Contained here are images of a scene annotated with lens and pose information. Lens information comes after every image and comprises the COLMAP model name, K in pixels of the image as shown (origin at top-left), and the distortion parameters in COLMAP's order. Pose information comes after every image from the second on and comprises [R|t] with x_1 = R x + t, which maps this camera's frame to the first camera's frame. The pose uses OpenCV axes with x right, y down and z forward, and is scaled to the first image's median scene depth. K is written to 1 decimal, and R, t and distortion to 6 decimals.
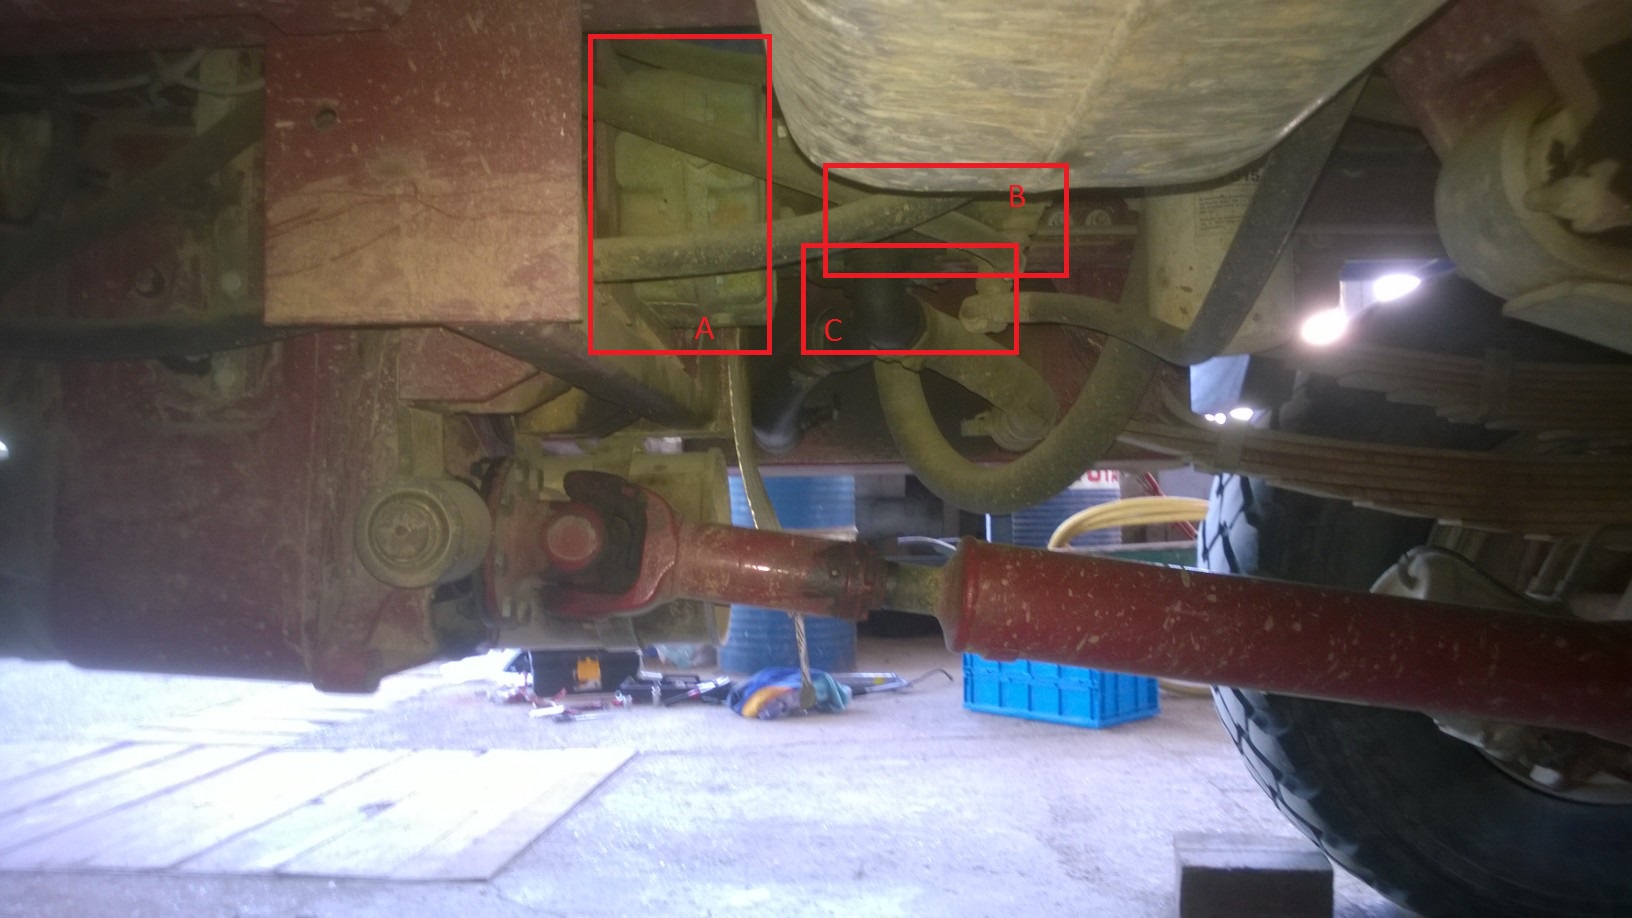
lens RADIAL K [[1284.8, 0, 831.4], [0, 1284.8, 465.4], [0, 0, 1]] dist [0.011091, -0.075501]
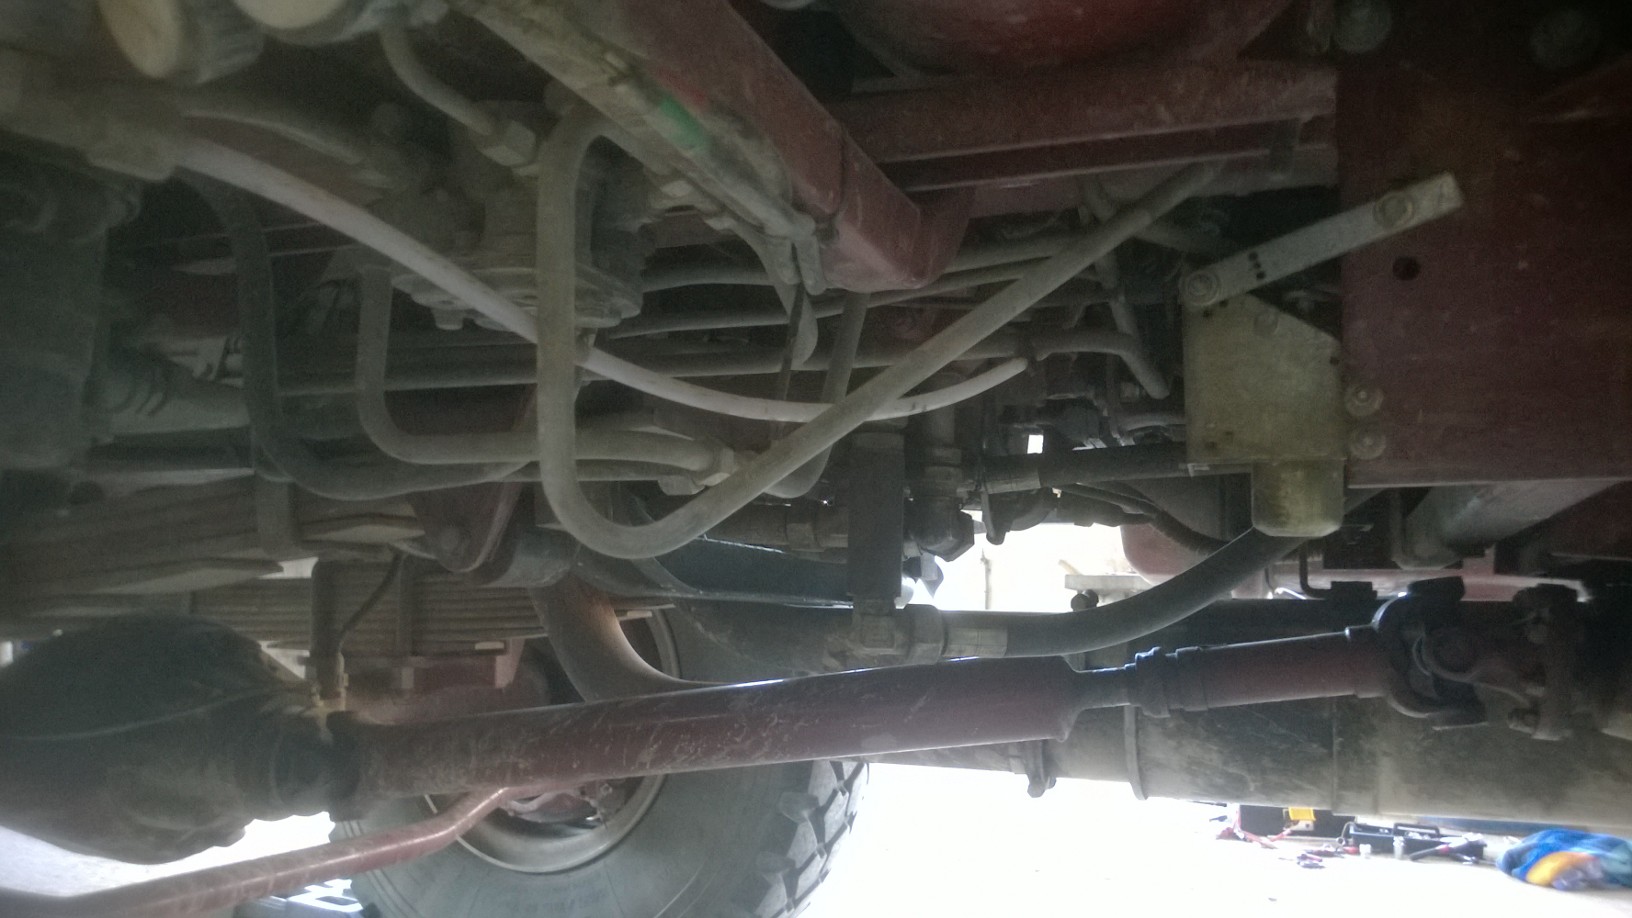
lens RADIAL K [[1284.8, 0, 825.2], [0, 1284.8, 463.8], [0, 0, 1]] dist [0.011091, -0.075501]
pose [[0.936655, 0.003967, -0.350231, -1.166380], [-0.034180, 0.996198, -0.080129, -0.012523], [0.348581, 0.087024, 0.933230, 0.015632]]
